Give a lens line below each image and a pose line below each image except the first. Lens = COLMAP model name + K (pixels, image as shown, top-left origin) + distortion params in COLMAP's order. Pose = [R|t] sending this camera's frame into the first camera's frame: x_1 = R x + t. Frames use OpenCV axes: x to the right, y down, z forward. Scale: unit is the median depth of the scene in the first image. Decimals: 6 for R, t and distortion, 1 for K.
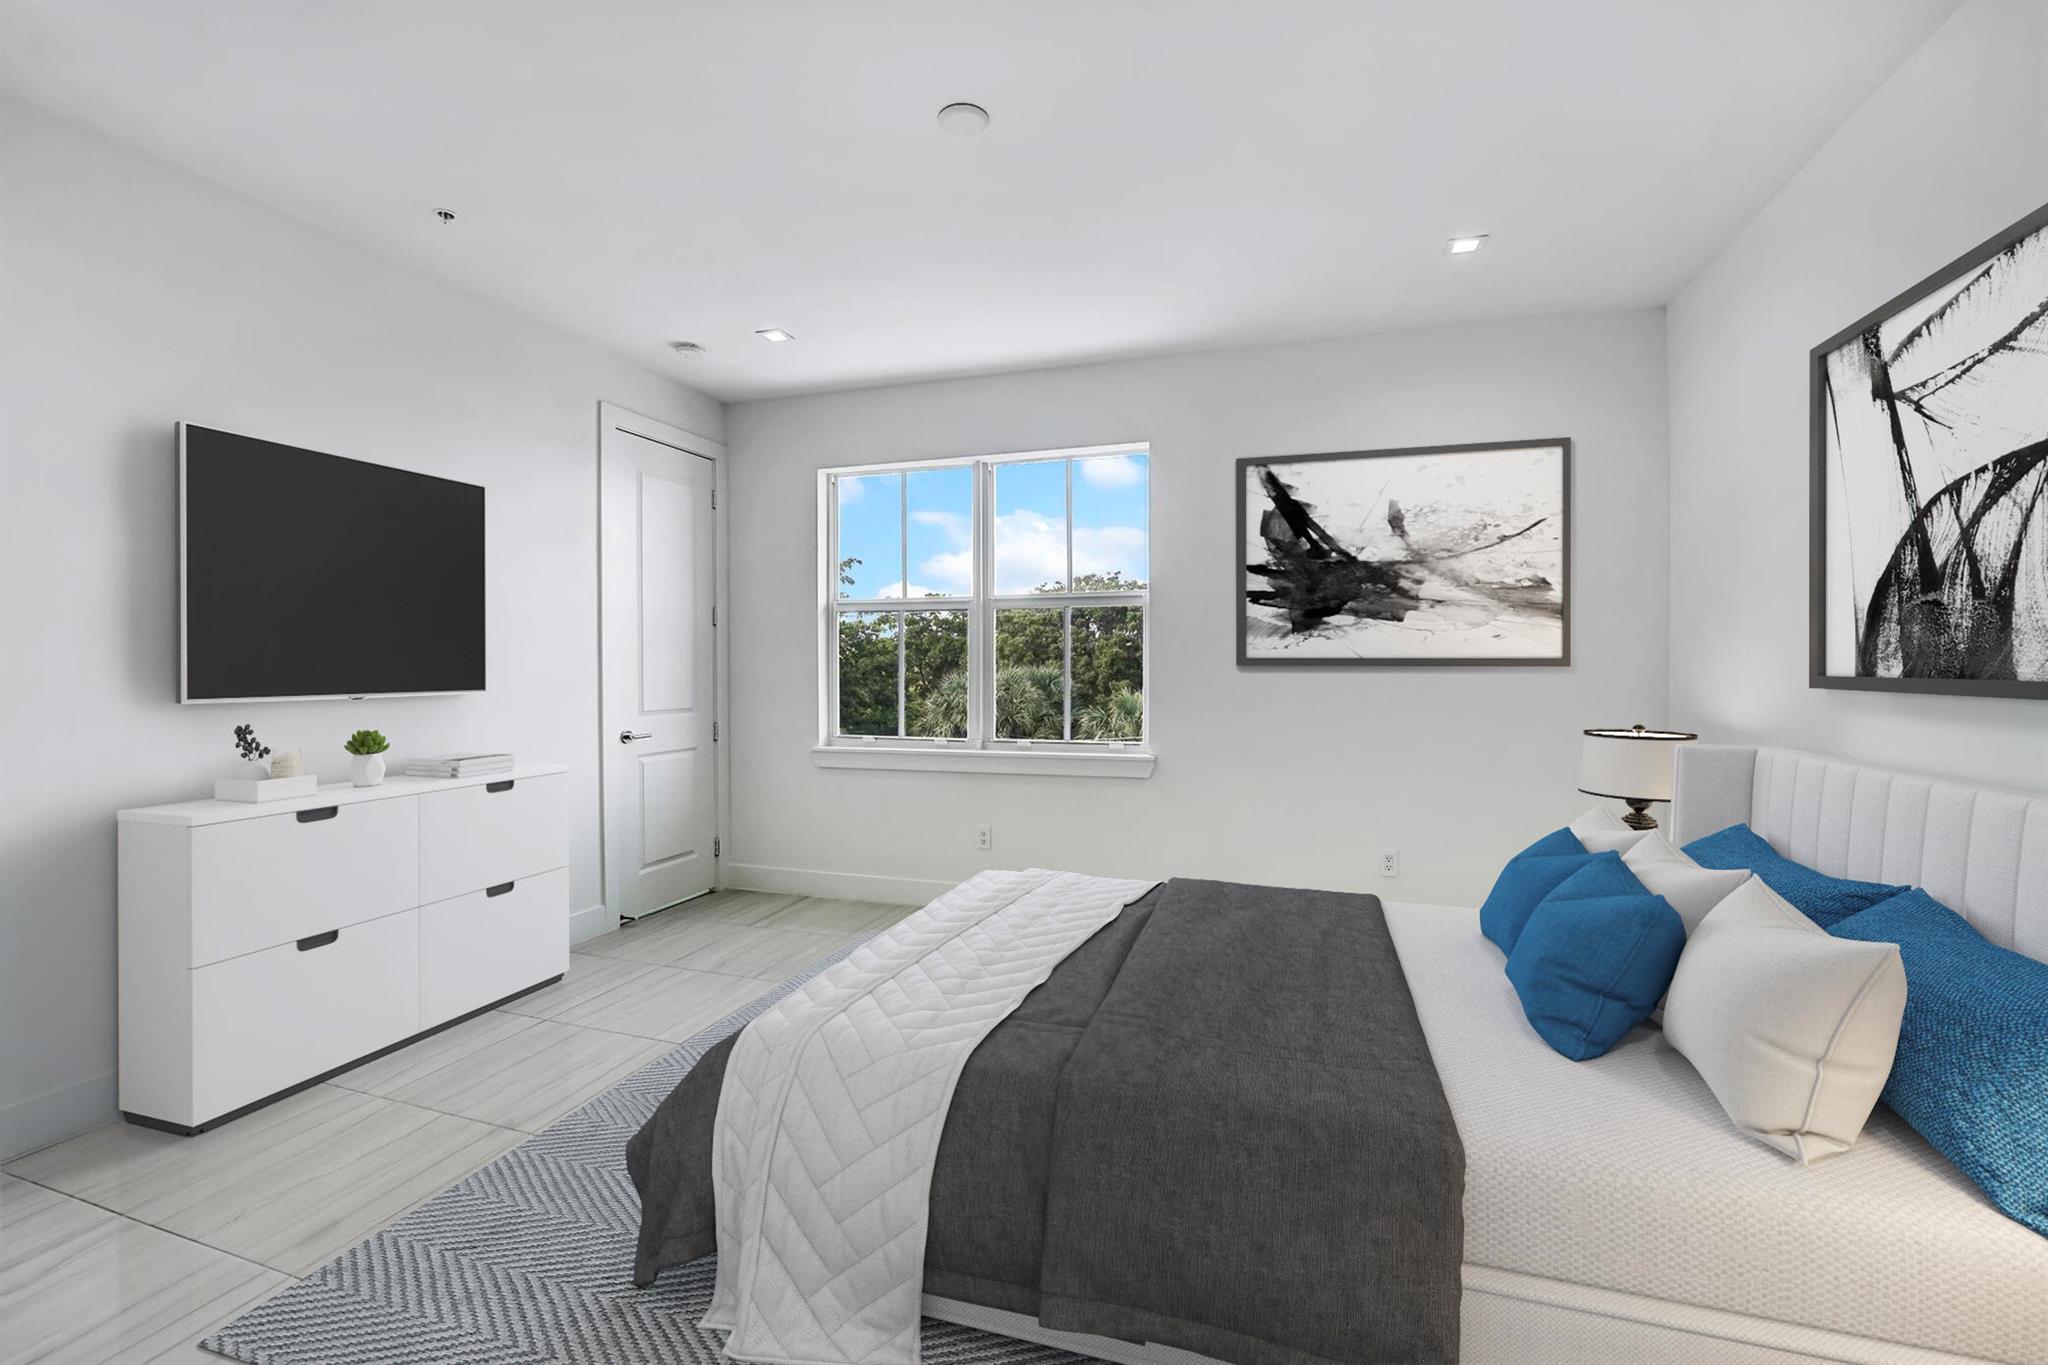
lens RADIAL K [[849.9, 0, 1028.9], [0, 849.9, 673.1], [0, 0, 1]] dist [-0.024581, 0.001089]
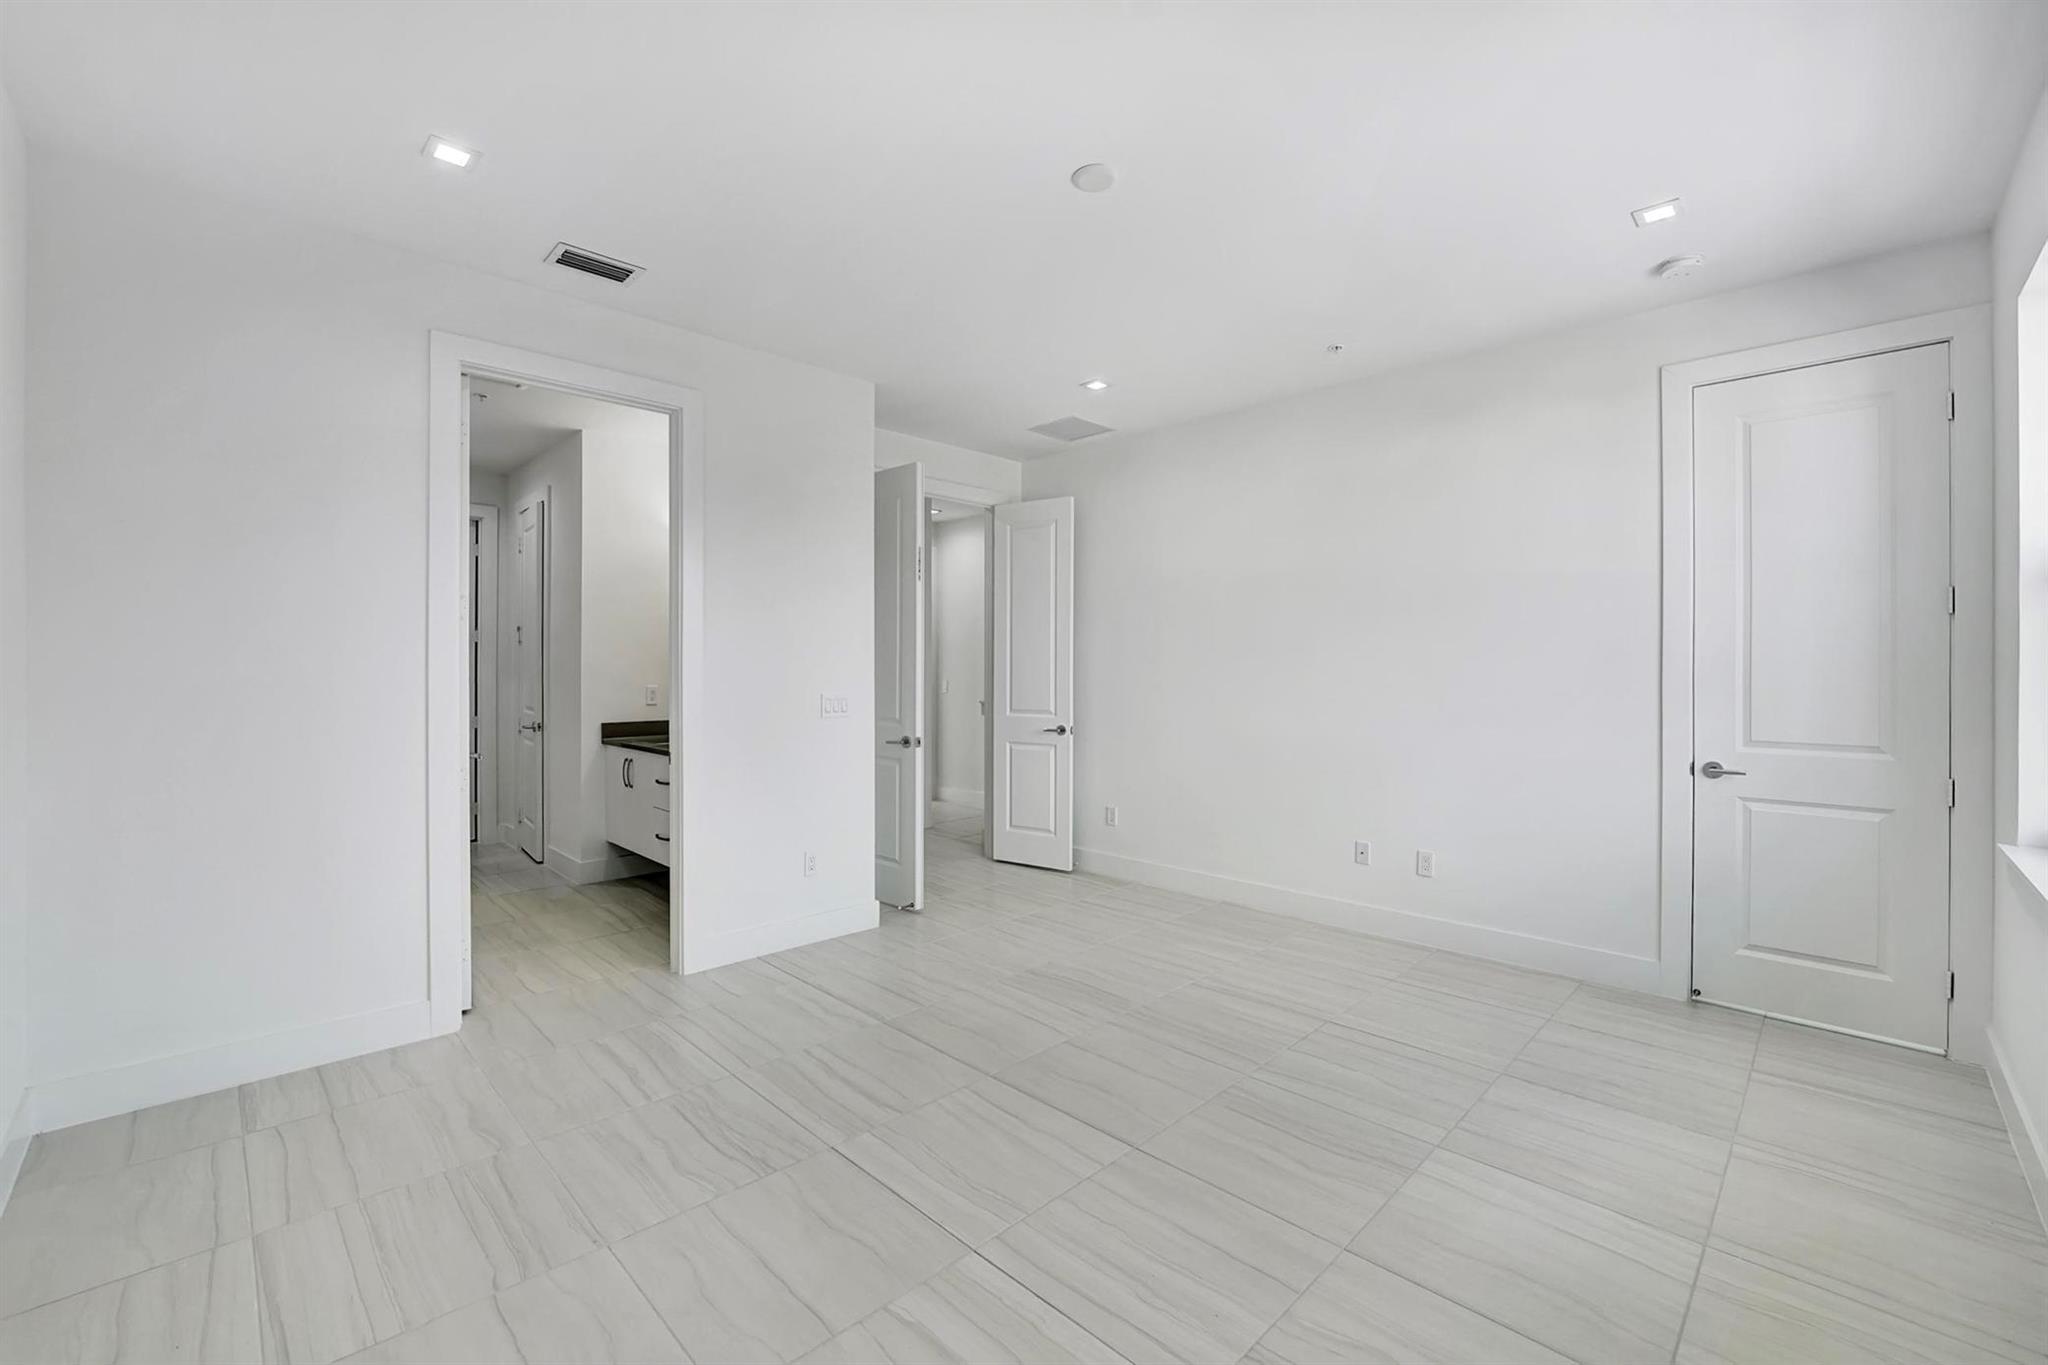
lens RADIAL K [[849.9, 0, 1023.6], [0, 849.9, 673.5], [0, 0, 1]] dist [-0.024581, 0.001089]
pose [[-0.446522, 0.004829, -0.894760, 0.507637], [-0.014004, 0.999825, 0.012384, -0.014971], [0.894663, 0.018060, -0.446376, 0.763818]]
